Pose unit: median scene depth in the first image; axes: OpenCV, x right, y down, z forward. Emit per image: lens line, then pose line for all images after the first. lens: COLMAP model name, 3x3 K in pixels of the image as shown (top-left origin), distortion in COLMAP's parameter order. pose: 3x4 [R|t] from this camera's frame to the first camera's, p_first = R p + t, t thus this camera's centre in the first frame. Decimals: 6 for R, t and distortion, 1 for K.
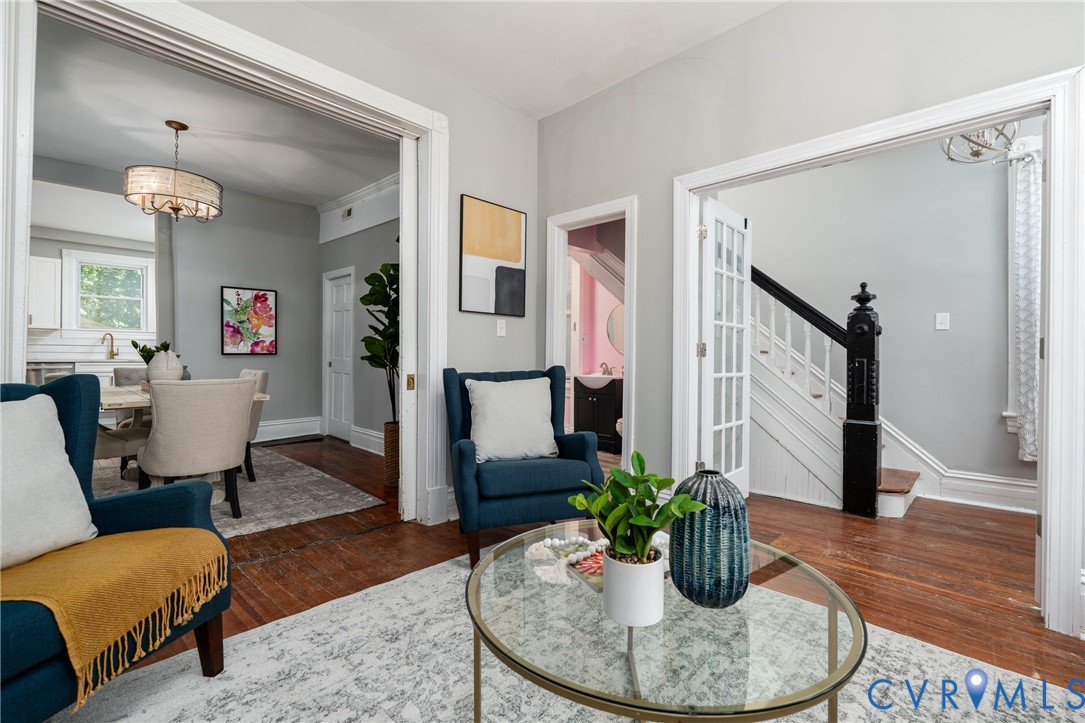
lens RADIAL K [[482.3, 0, 545.6], [0, 482.3, 356.6], [0, 0, 1]] dist [-0.007889, 0.002251]
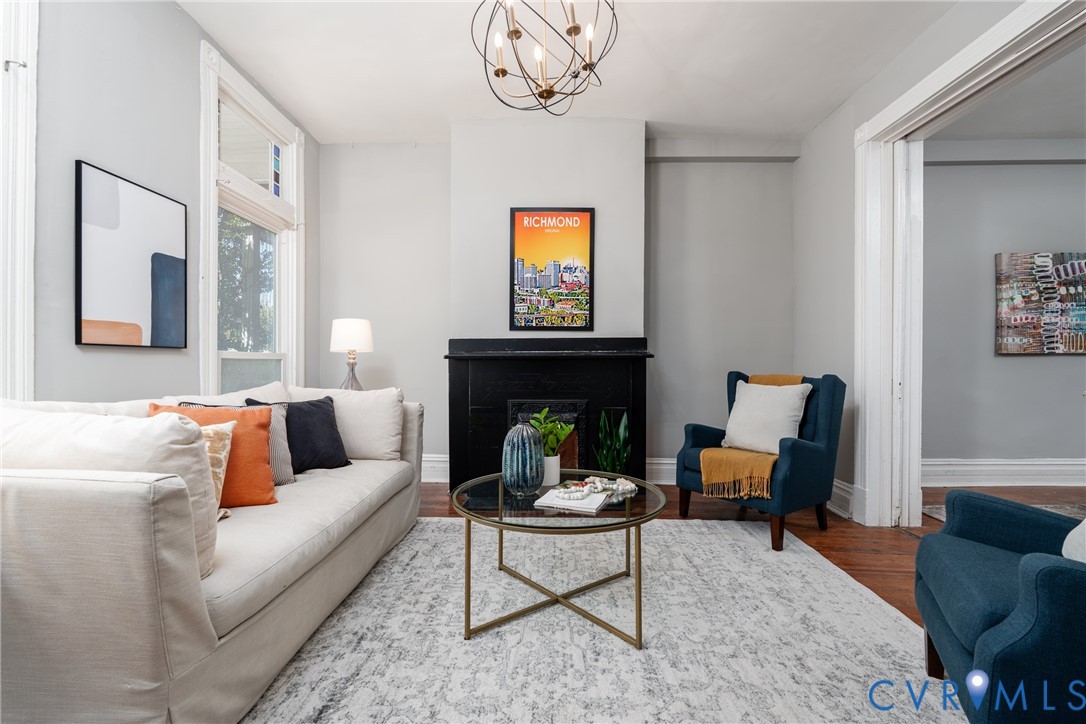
lens RADIAL K [[482.8, 0, 541.6], [0, 482.8, 365.6], [0, 0, 1]] dist [-0.007889, 0.002251]
pose [[-0.739316, -0.006374, -0.673328, 0.310697], [-0.005476, 0.999979, -0.003454, 0.003802], [0.673336, 0.001134, -0.739336, 0.486277]]
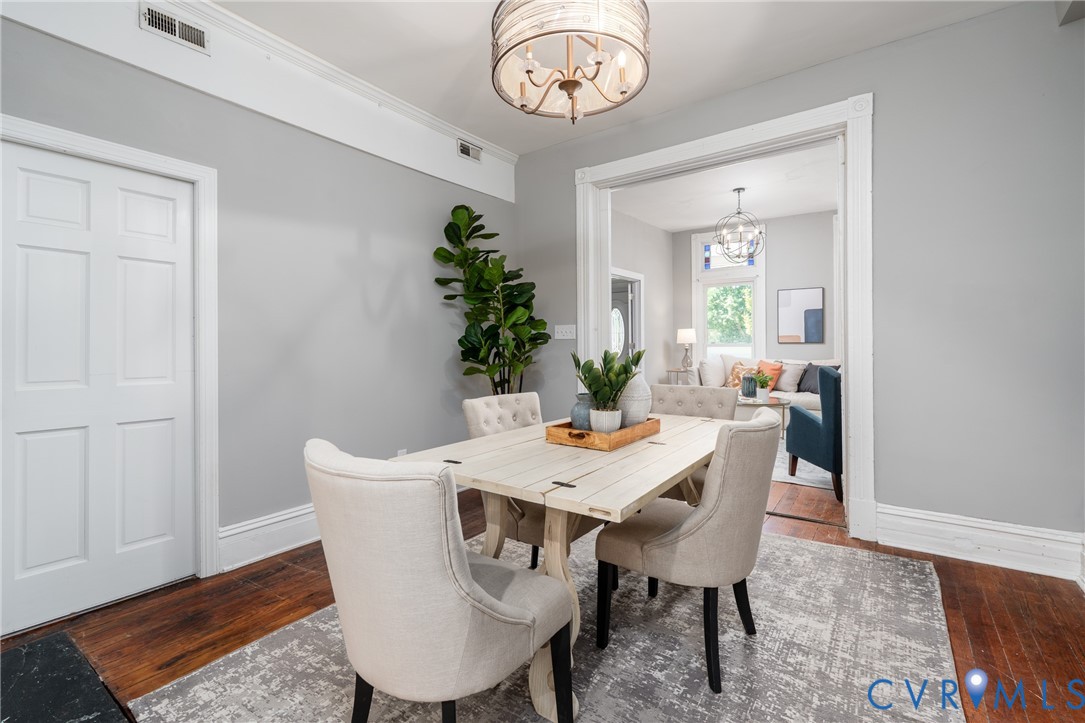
lens RADIAL K [[482.3, 0, 543.6], [0, 482.3, 341.0], [0, 0, 1]] dist [-0.007889, 0.002251]
pose [[-0.129535, -0.009077, 0.991533, -0.903435], [0.003757, 0.999946, 0.009645, -0.033001], [-0.991568, 0.004974, -0.129494, 0.774385]]
